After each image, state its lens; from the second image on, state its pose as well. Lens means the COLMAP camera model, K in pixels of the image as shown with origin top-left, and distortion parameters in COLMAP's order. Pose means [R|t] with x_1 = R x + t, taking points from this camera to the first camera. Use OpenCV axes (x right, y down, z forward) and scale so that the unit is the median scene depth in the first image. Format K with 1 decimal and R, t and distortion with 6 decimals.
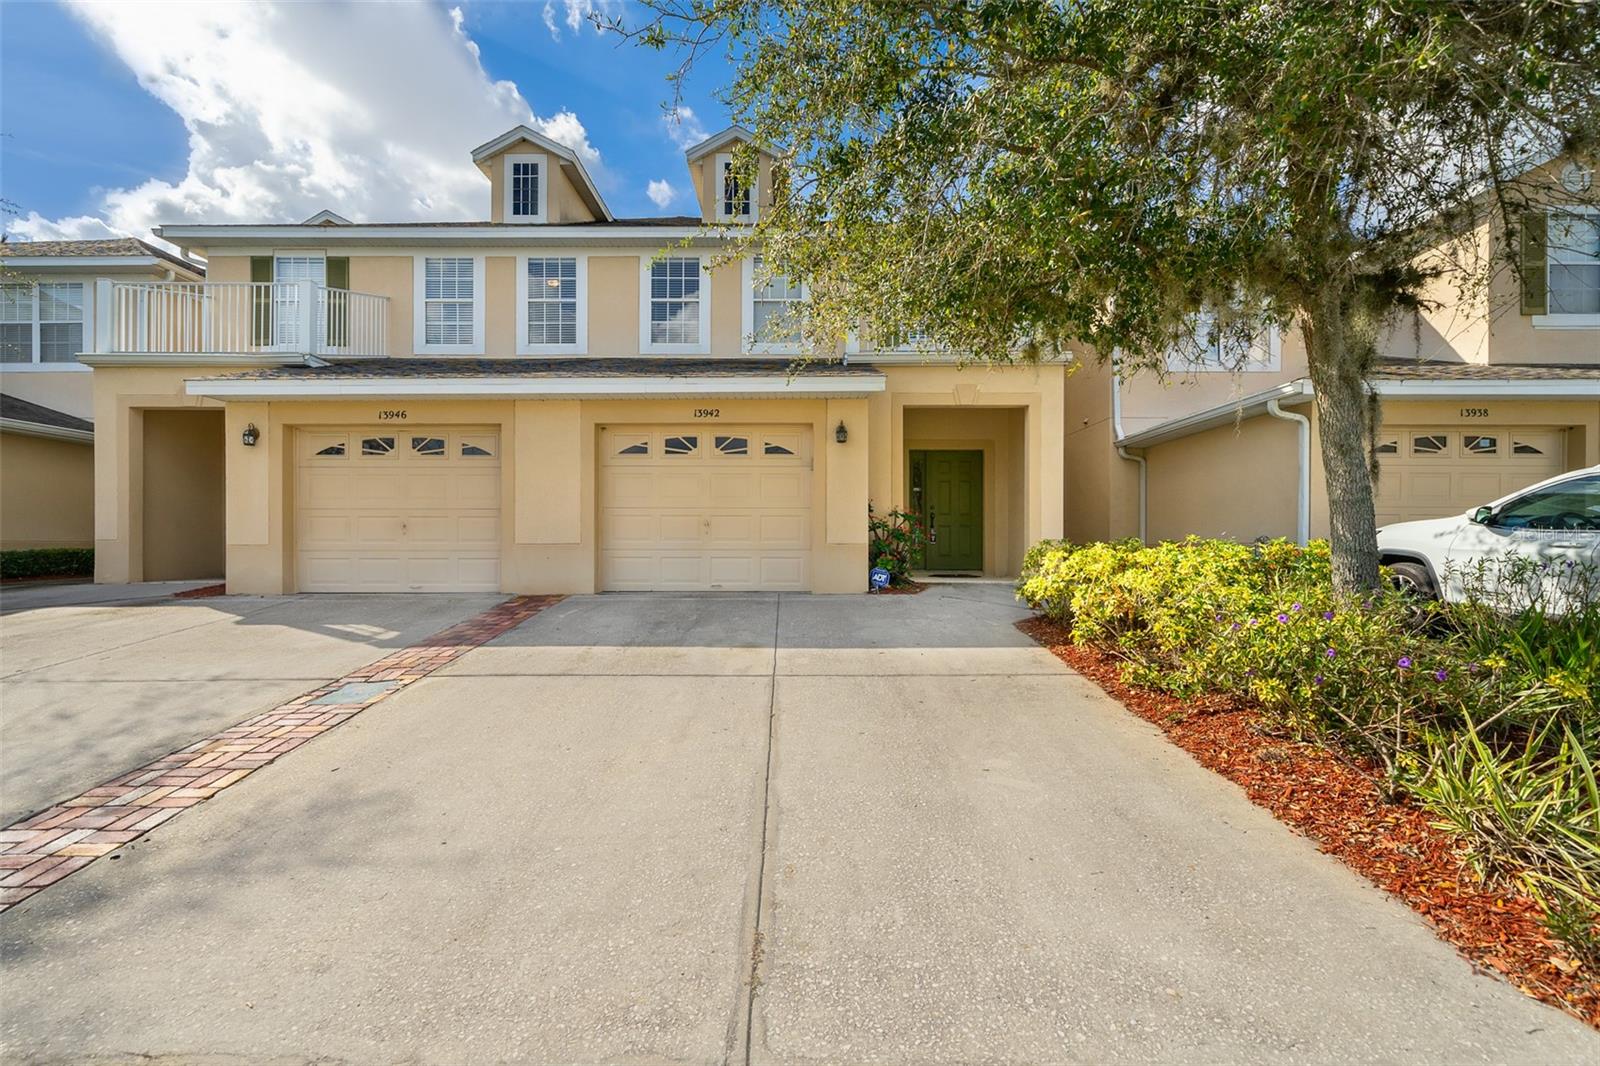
lens RADIAL K [[696.4, 0, 800.0], [0, 696.4, 533.0], [0, 0, 1]] dist [-0.002882, -0.000234]
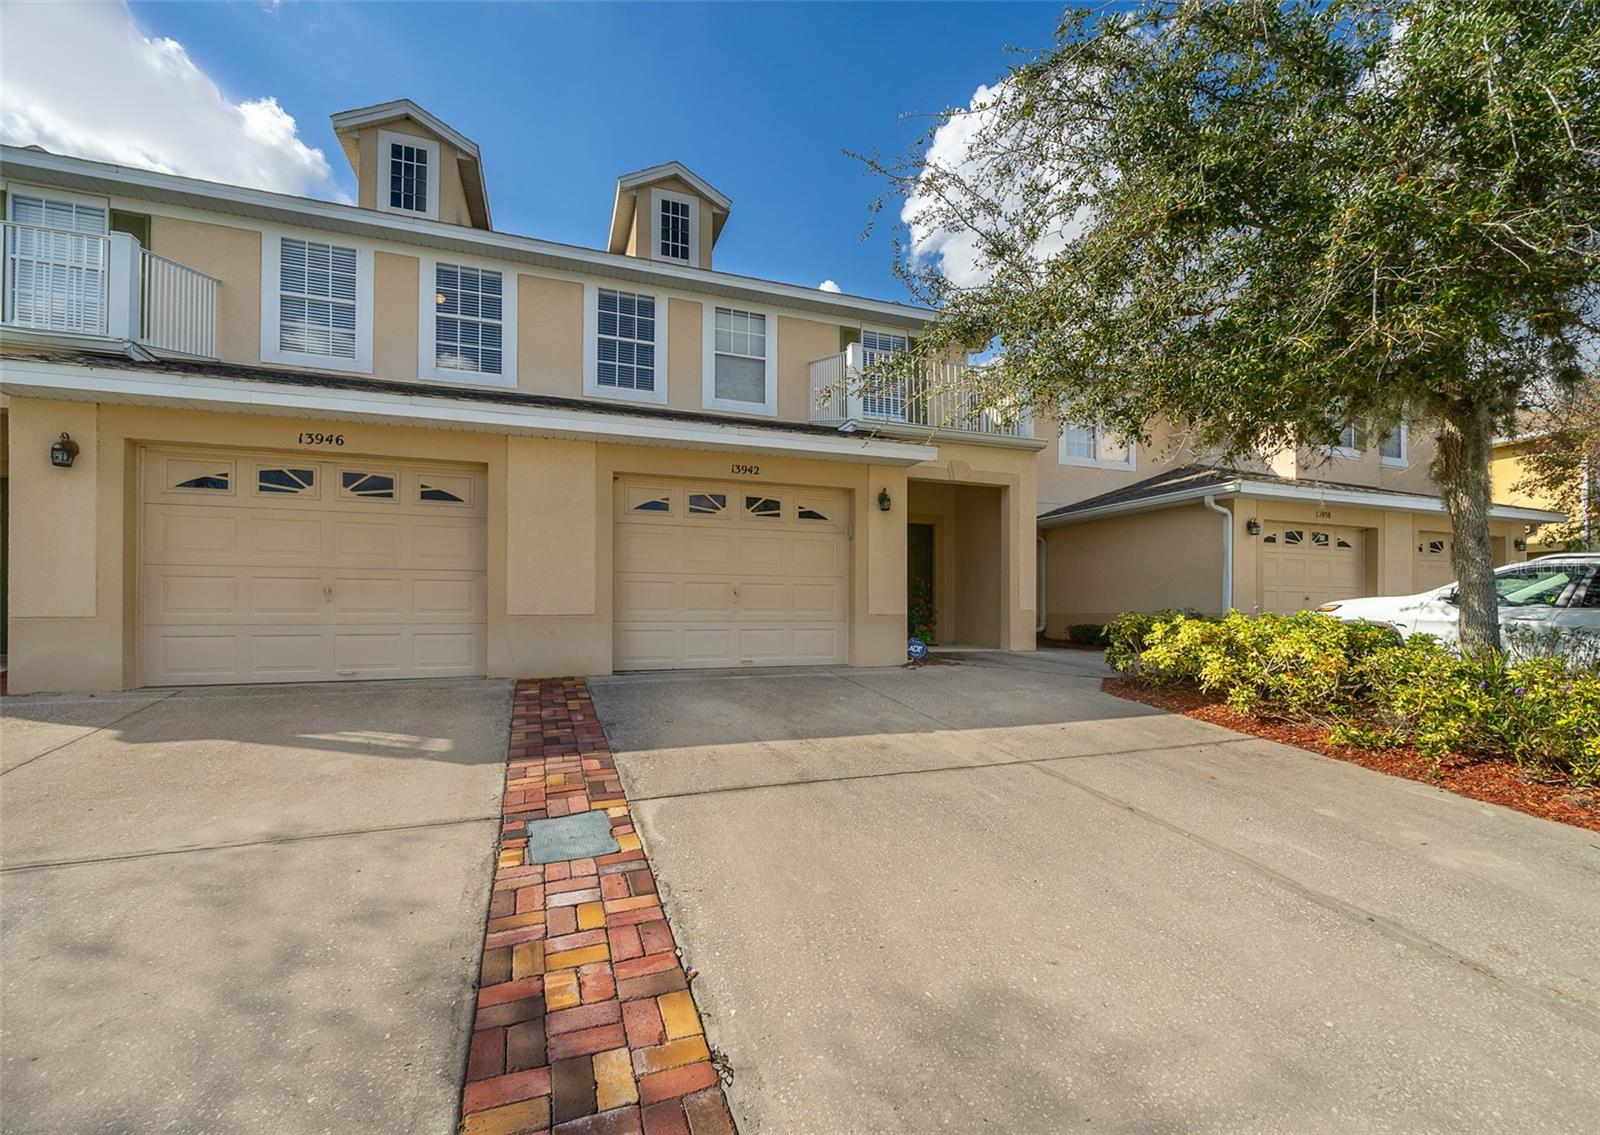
lens RADIAL K [[668.4, 0, 799.5], [0, 668.4, 596.7], [0, 0, 1]] dist [-0.006367, -0.000216]
pose [[0.933656, 0.008940, 0.358061, -0.360457], [-0.007342, 0.999956, -0.005824, -0.003392], [-0.358097, 0.002809, 0.933680, 0.162074]]
